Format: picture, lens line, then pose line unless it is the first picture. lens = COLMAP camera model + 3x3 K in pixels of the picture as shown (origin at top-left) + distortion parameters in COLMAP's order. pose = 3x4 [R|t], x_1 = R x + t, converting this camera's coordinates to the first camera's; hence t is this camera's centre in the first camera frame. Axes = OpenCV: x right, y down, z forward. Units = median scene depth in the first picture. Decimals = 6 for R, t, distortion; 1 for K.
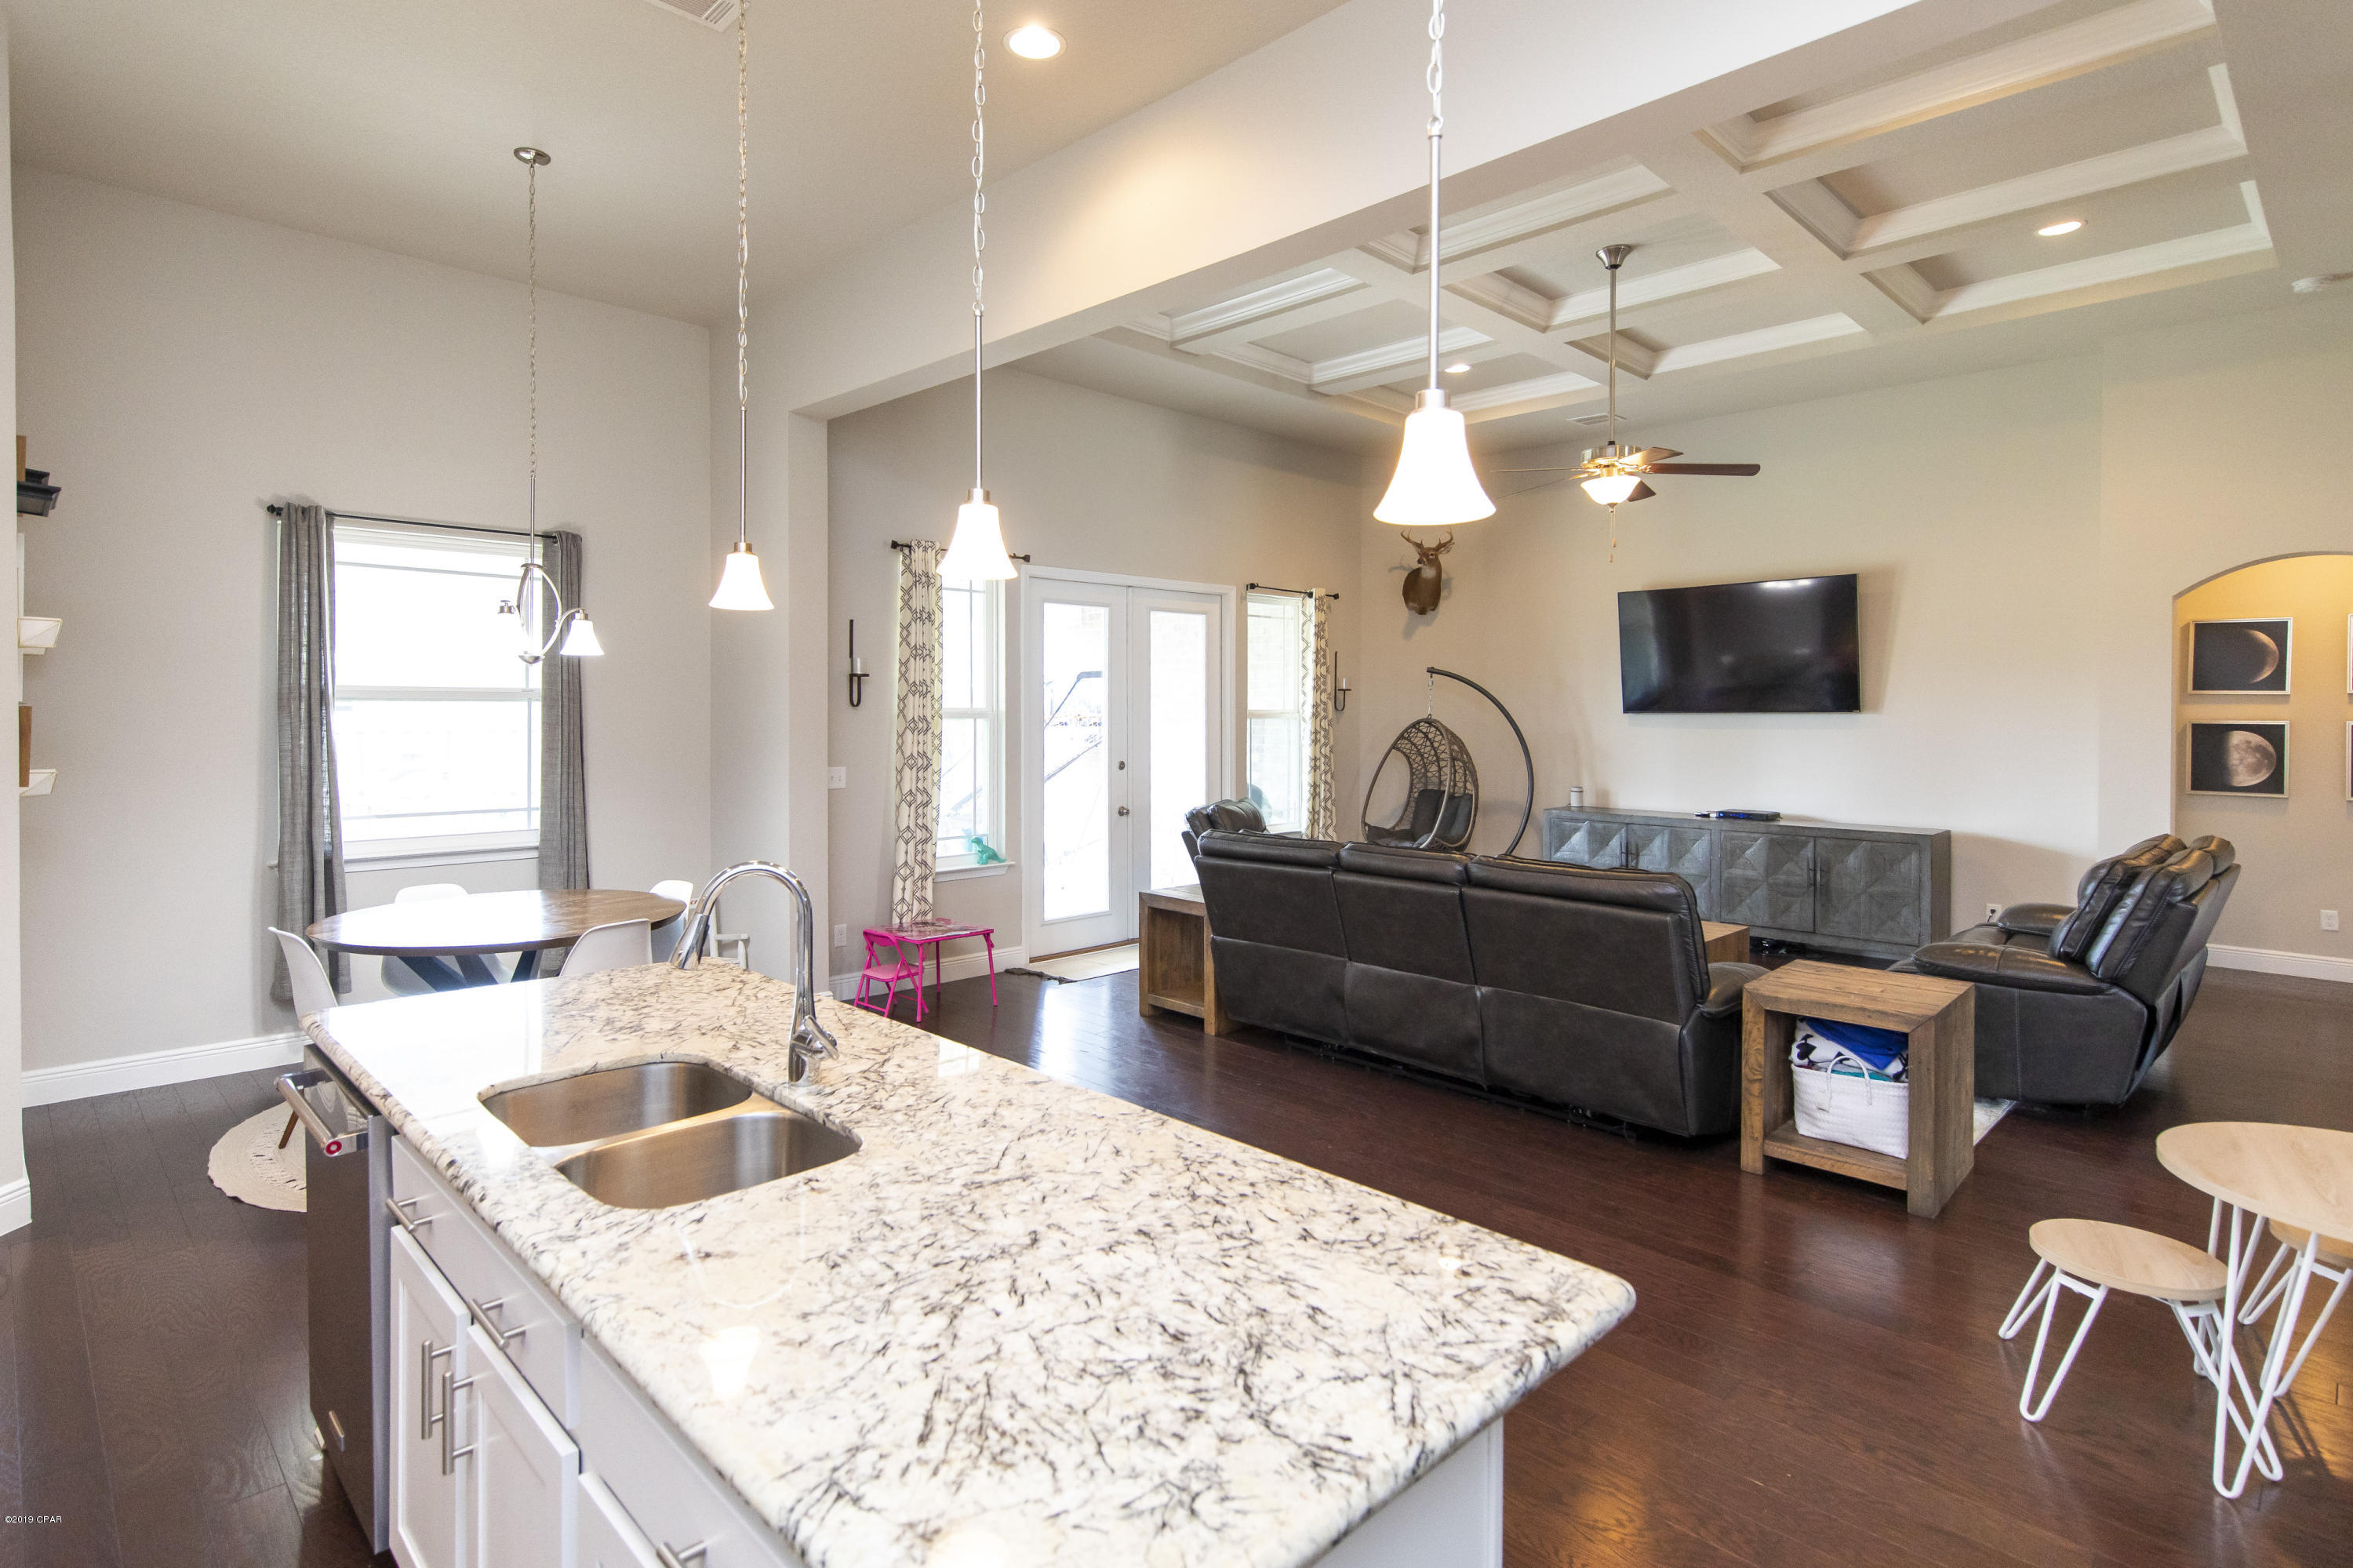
lens RADIAL K [[1156.1, 0, 1156.3], [0, 1156.1, 725.5], [0, 0, 1]] dist [0.003441, 0.001171]
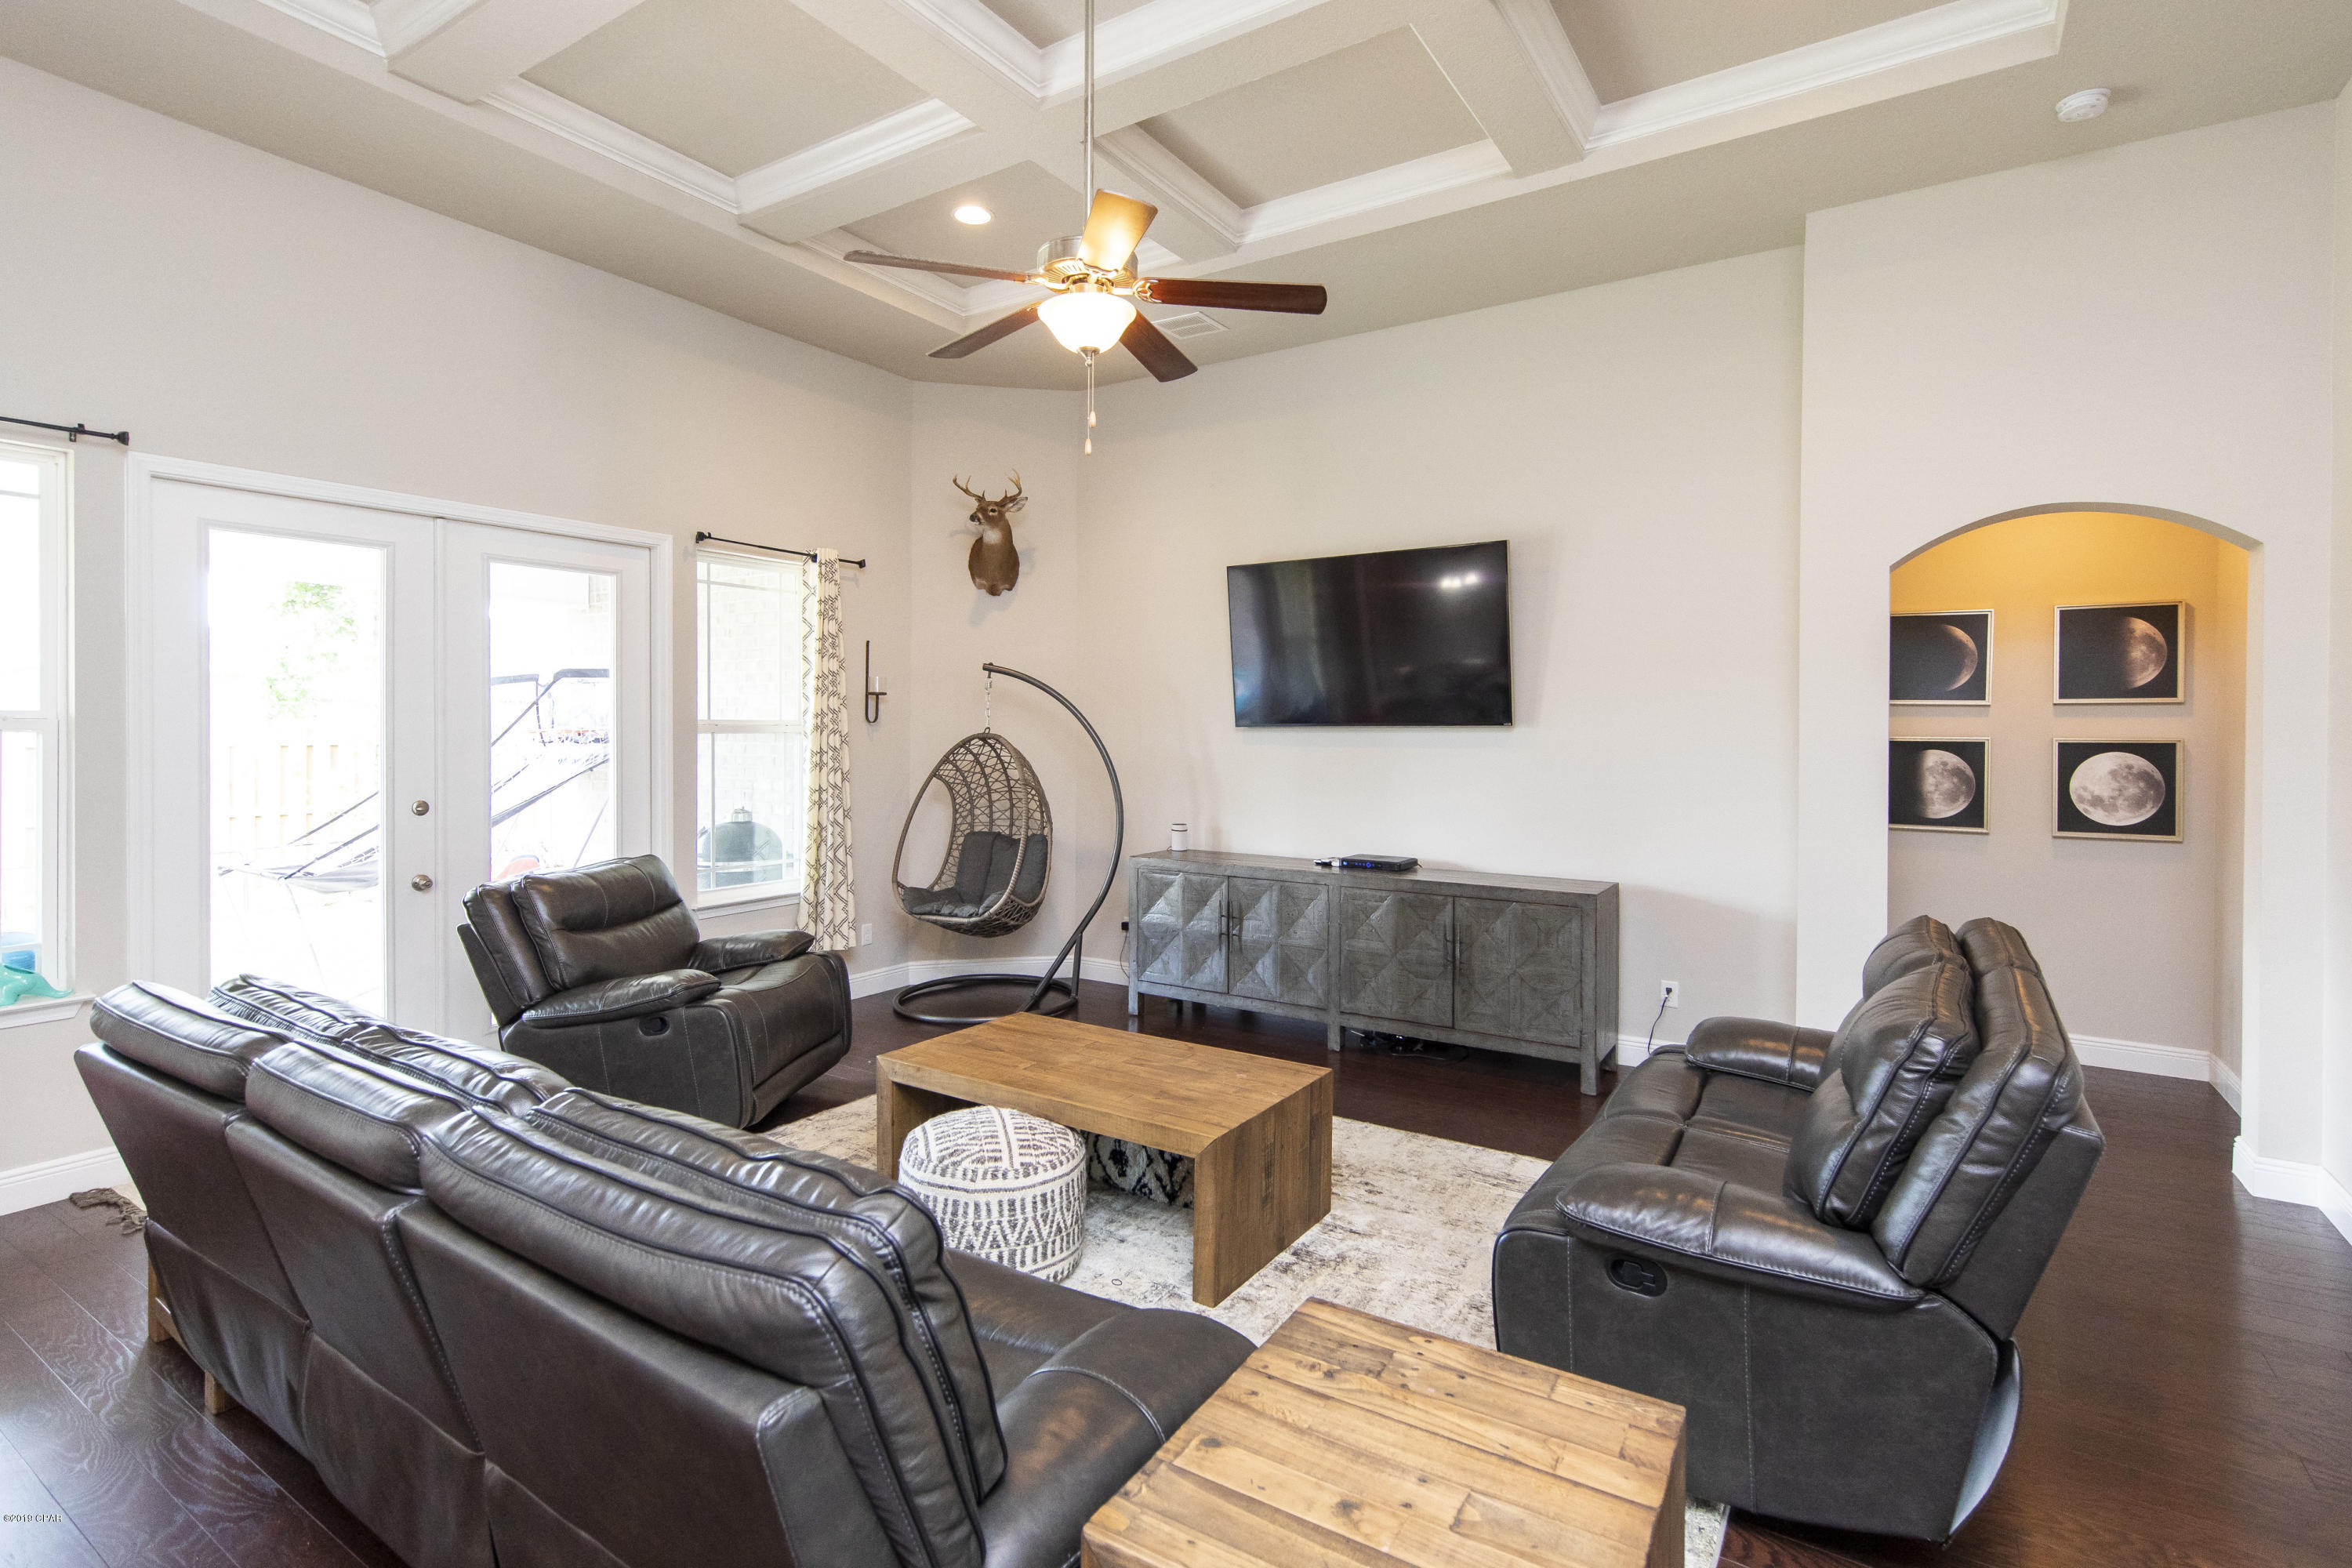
lens RADIAL K [[1090.2, 0, 1177.4], [0, 1090.2, 749.7], [0, 0, 1]] dist [0.002432, 0.000287]
pose [[0.975616, -0.002116, 0.219474, 0.225510], [0.000357, 0.999968, 0.008051, -0.001453], [-0.219484, -0.007777, 0.975585, 0.335480]]
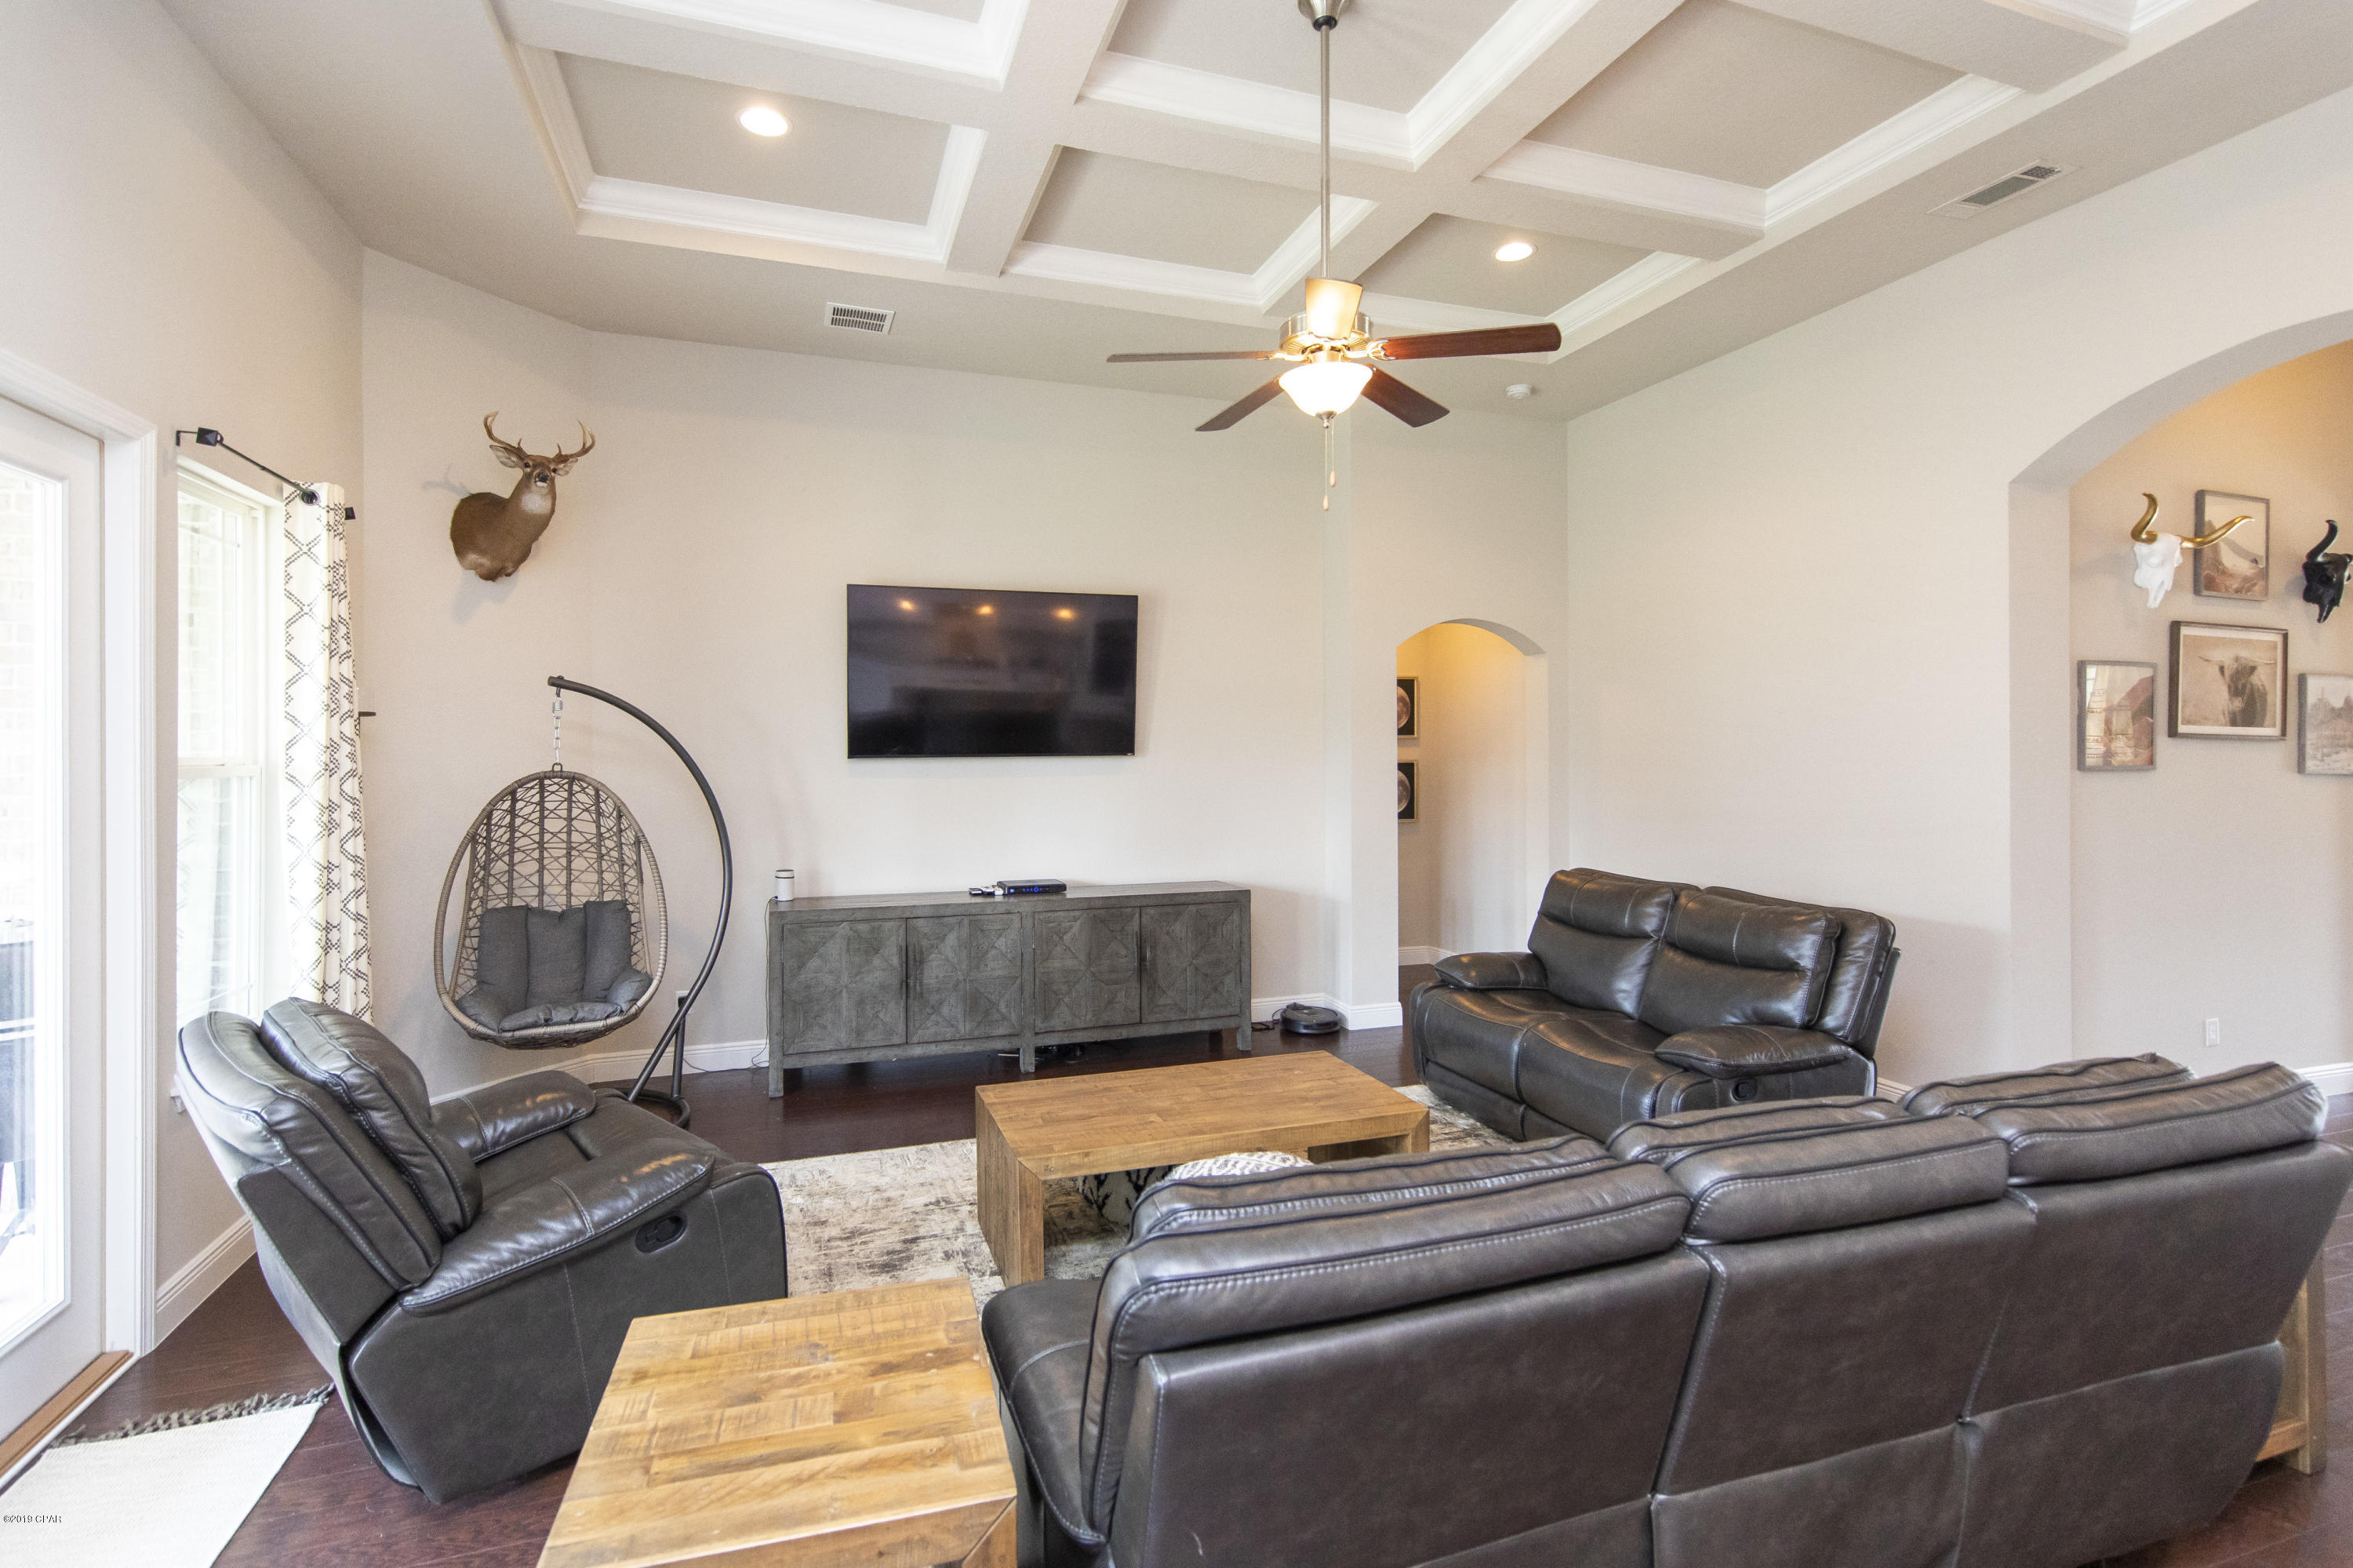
lens RADIAL K [[1090.7, 0, 1151.0], [0, 1090.7, 759.5], [0, 0, 1]] dist [0.002432, 0.000287]
pose [[0.439916, -0.011039, 0.897971, -0.111994], [0.014618, 0.999880, 0.005130, -0.011412], [-0.897920, 0.010870, 0.440025, 0.588658]]
